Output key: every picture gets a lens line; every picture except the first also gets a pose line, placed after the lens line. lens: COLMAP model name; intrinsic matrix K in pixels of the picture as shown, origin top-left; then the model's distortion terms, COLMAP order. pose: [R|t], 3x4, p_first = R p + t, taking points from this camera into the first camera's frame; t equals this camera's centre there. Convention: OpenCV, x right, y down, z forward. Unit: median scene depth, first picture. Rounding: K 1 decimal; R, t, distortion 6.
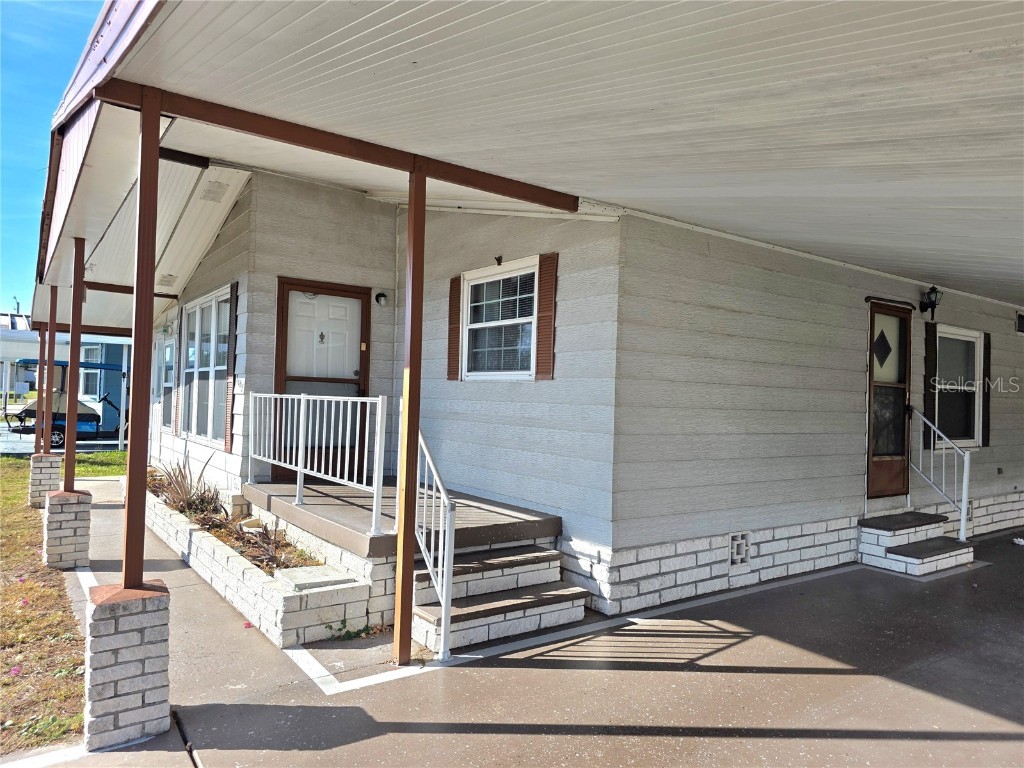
lens RADIAL K [[687.1, 0, 512.4], [0, 687.1, 383.4], [0, 0, 1]] dist [0.000364, 0.002818]
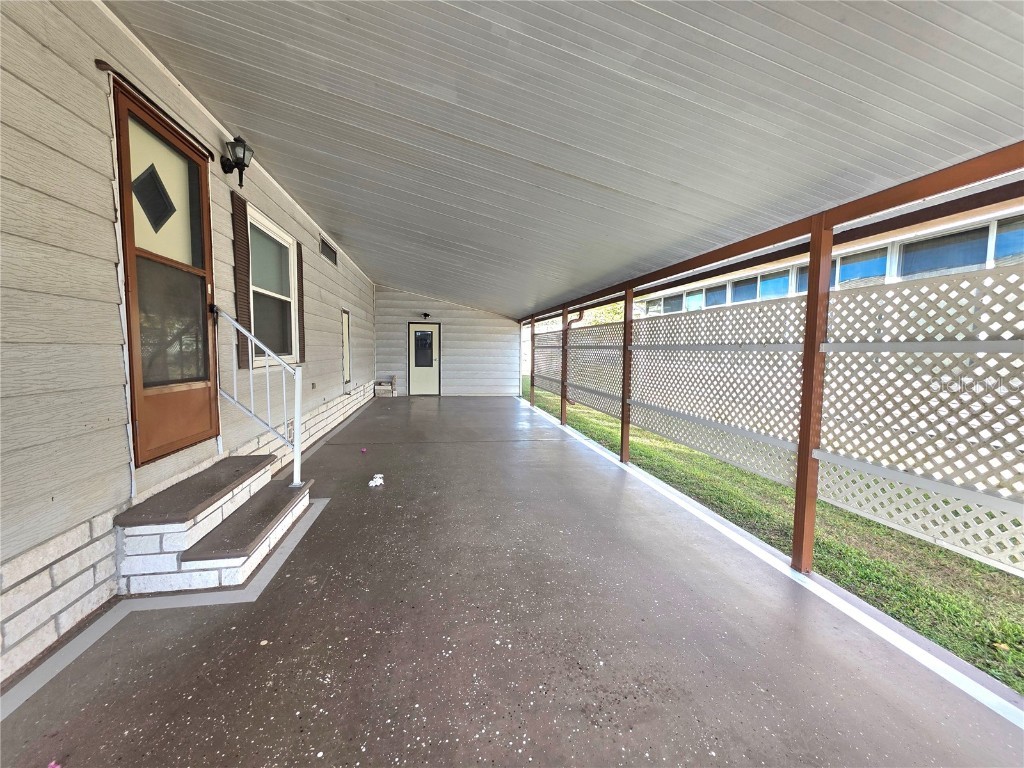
lens RADIAL K [[411.5, 0, 512.6], [0, 411.5, 380.9], [0, 0, 1]] dist [-0.001850, 0.000762]
pose [[0.424346, -0.092484, 0.900765, 0.337273], [-0.019072, 0.993637, 0.111004, 0.055526], [-0.905299, -0.064283, 0.419882, 0.568437]]
